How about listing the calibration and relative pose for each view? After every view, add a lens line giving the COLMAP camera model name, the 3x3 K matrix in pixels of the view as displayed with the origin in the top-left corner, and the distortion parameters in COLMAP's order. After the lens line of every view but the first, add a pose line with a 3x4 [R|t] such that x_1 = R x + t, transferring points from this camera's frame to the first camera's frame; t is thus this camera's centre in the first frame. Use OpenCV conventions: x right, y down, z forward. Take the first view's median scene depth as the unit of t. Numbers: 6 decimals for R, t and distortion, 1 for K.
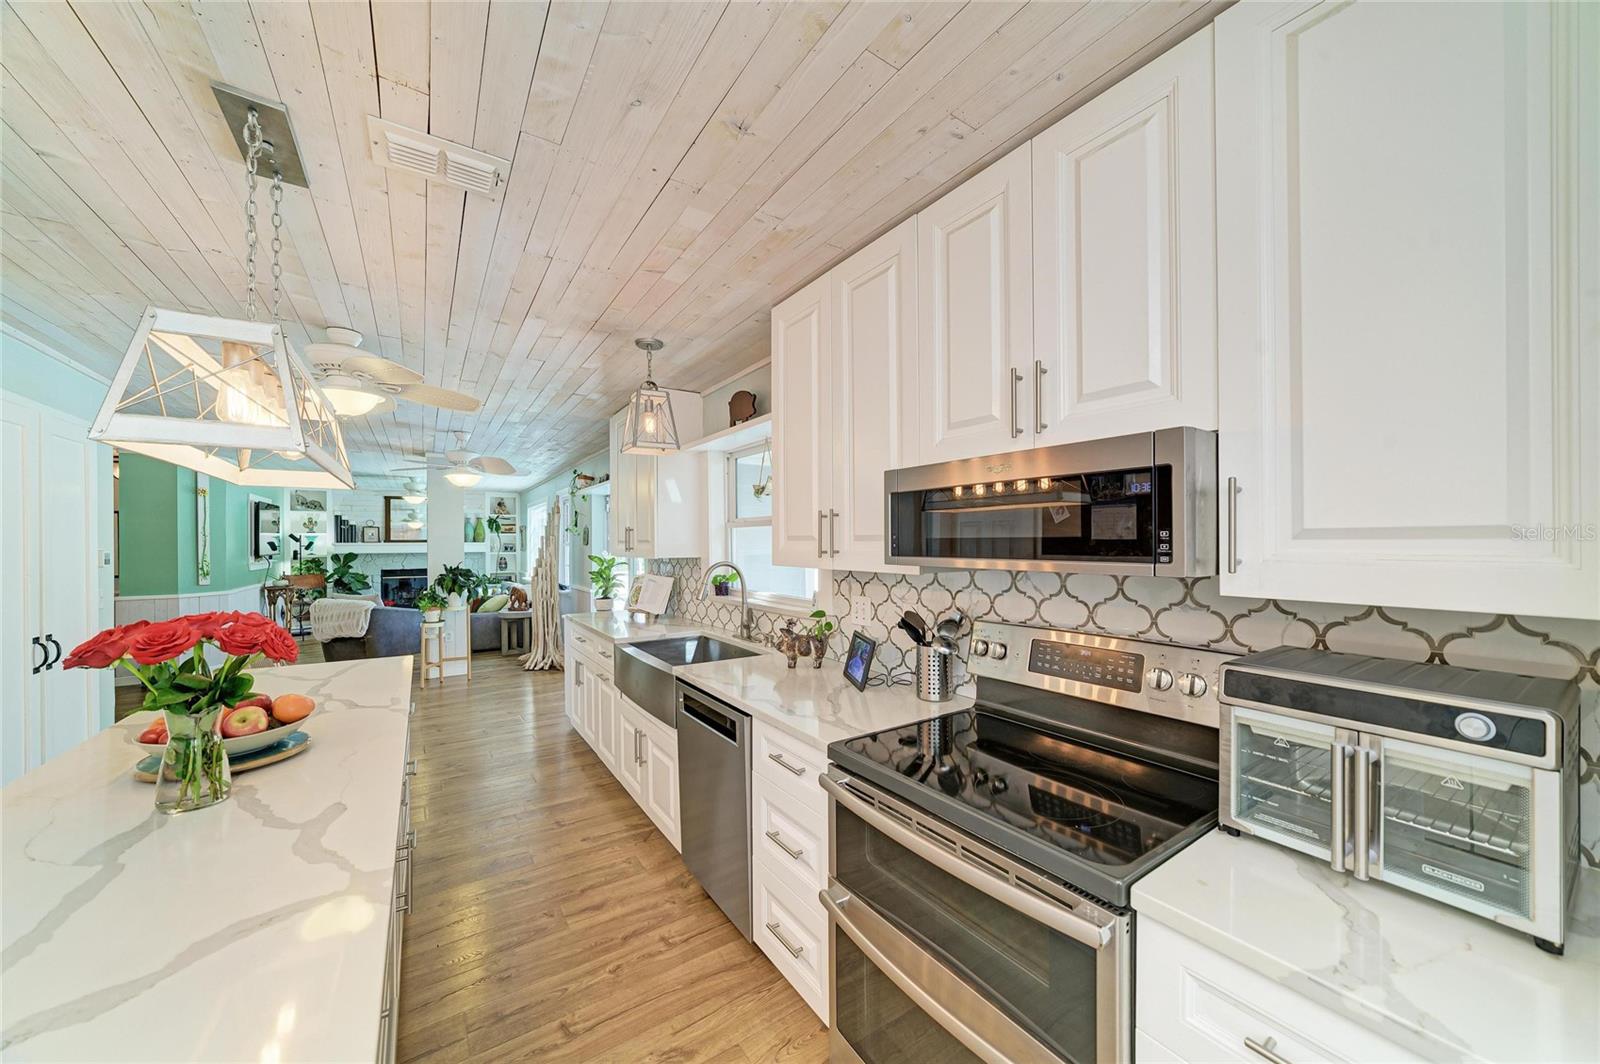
lens RADIAL K [[570.4, 0, 800.4], [0, 570.4, 541.0], [0, 0, 1]] dist [-0.010457, 0.002044]
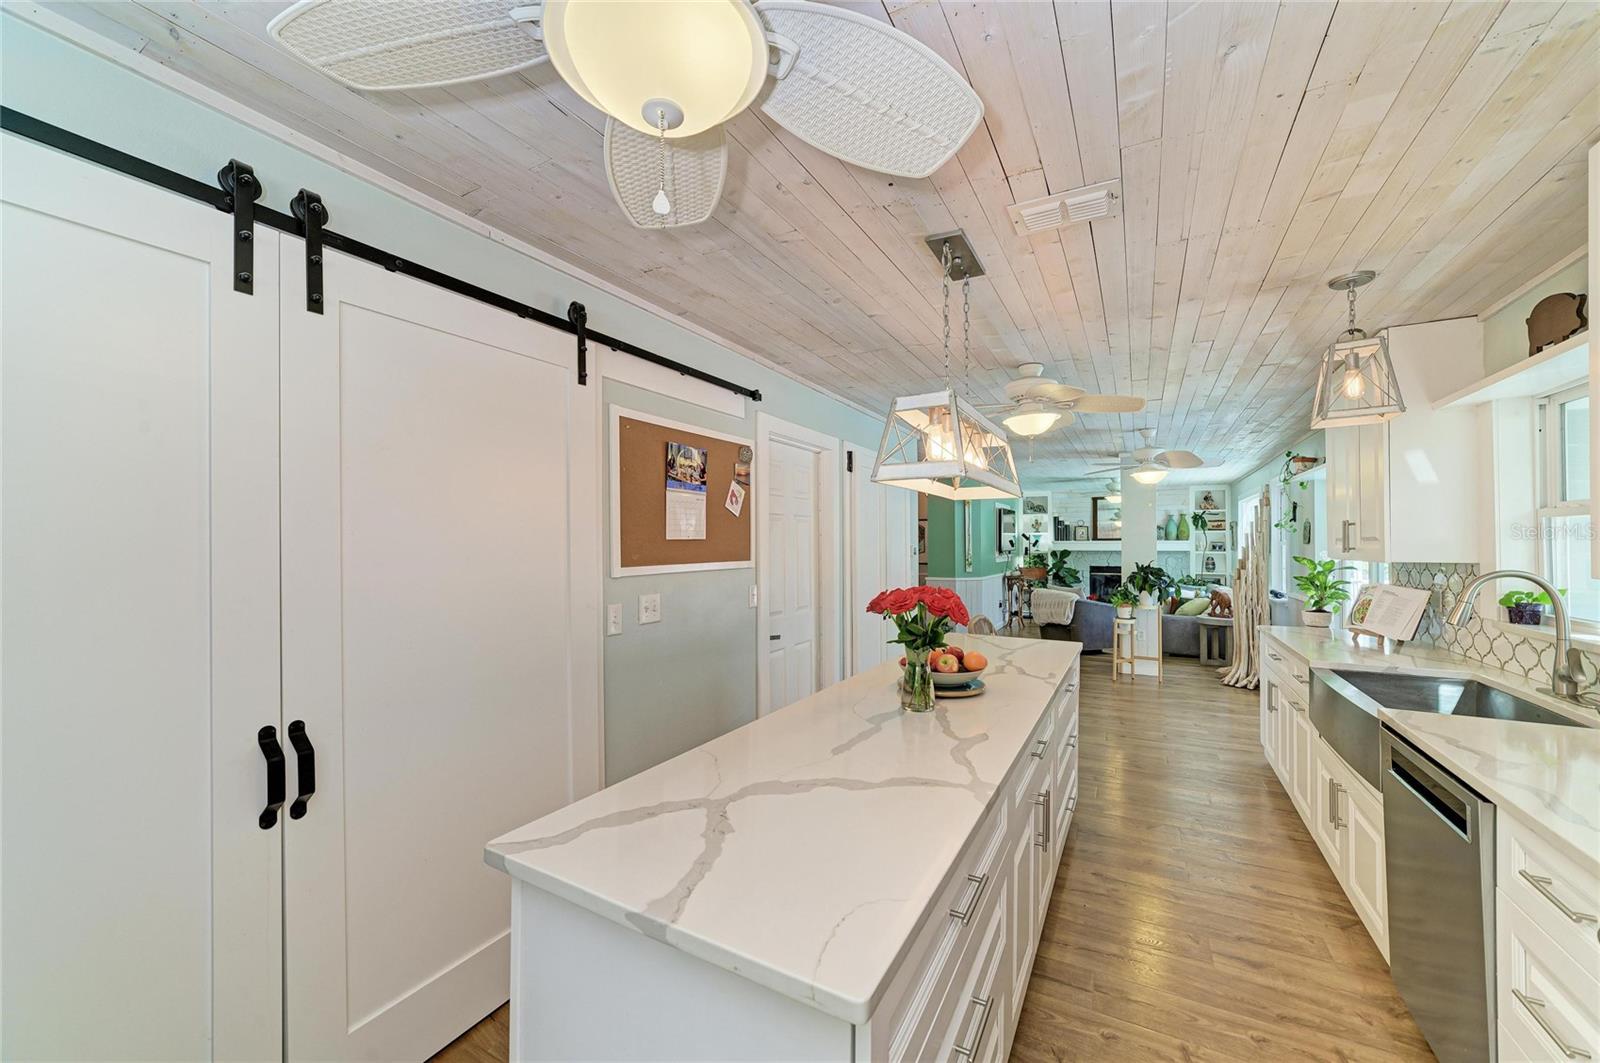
lens RADIAL K [[602.6, 0, 815.8], [0, 602.6, 538.6], [0, 0, 1]] dist [-0.000425, 0.000548]
pose [[0.473975, -0.002769, -0.880534, 0.084709], [0.001975, 0.999996, -0.002081, 0.000218], [0.880536, -0.000753, 0.473978, -0.011145]]
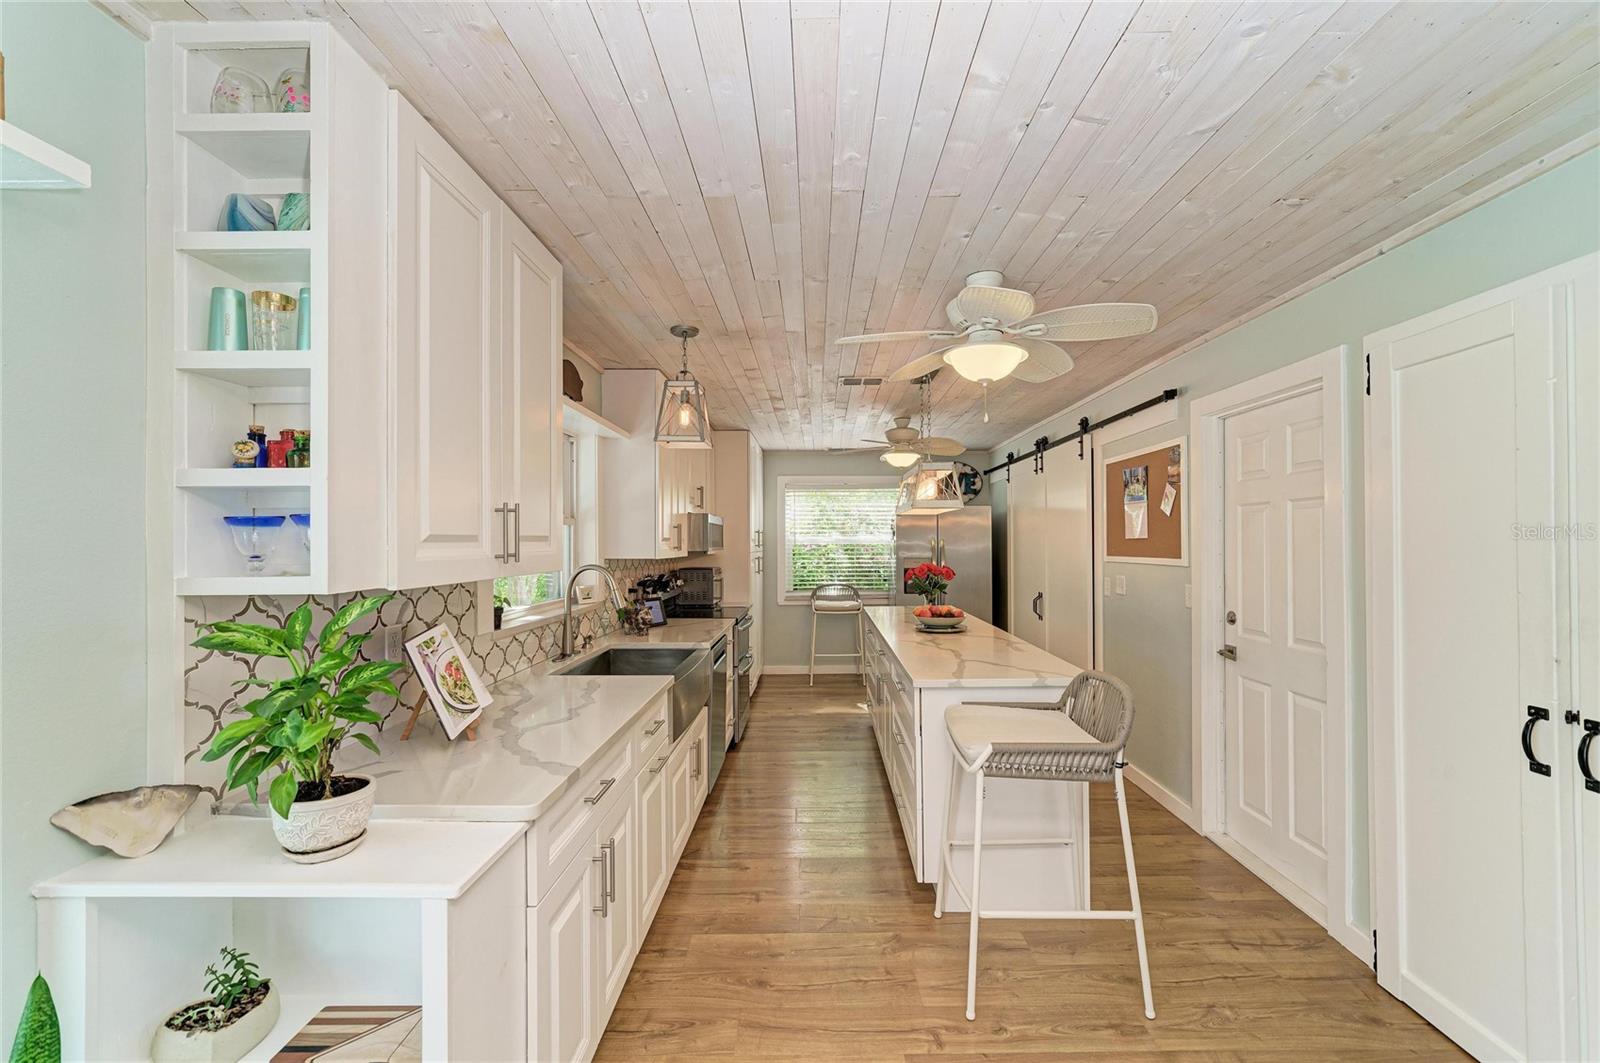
lens RADIAL K [[679.6, 0, 826.4], [0, 679.6, 538.1], [0, 0, 1]] dist [0.001902, 0.000623]
pose [[-0.839410, 0.008100, 0.543439, -0.875104], [0.004820, 0.999961, -0.007458, 0.004931], [-0.543478, -0.003641, -0.839416, 1.482596]]
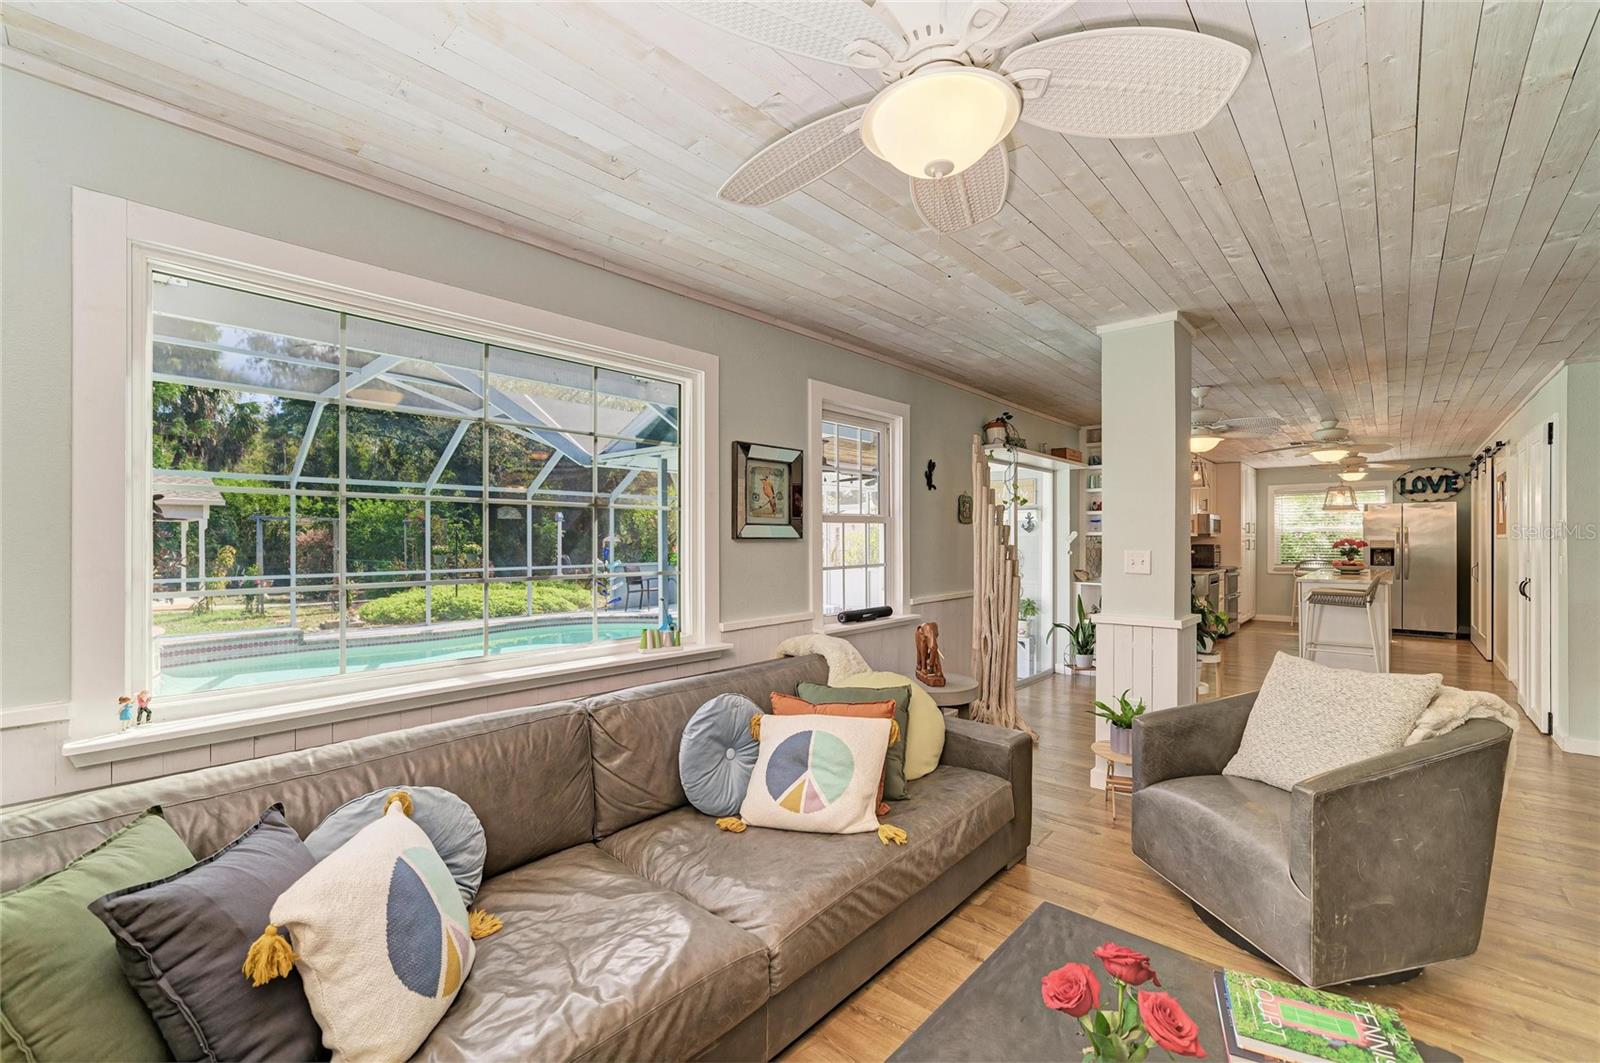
lens RADIAL K [[679.6, 0, 794.9], [0, 679.6, 541.3], [0, 0, 1]] dist [0.001902, 0.000623]
pose [[-0.254087, 0.002780, 0.967177, -2.077091], [0.002568, 0.999994, -0.002200, 0.050971], [-0.967178, 0.001925, -0.254092, 2.693243]]
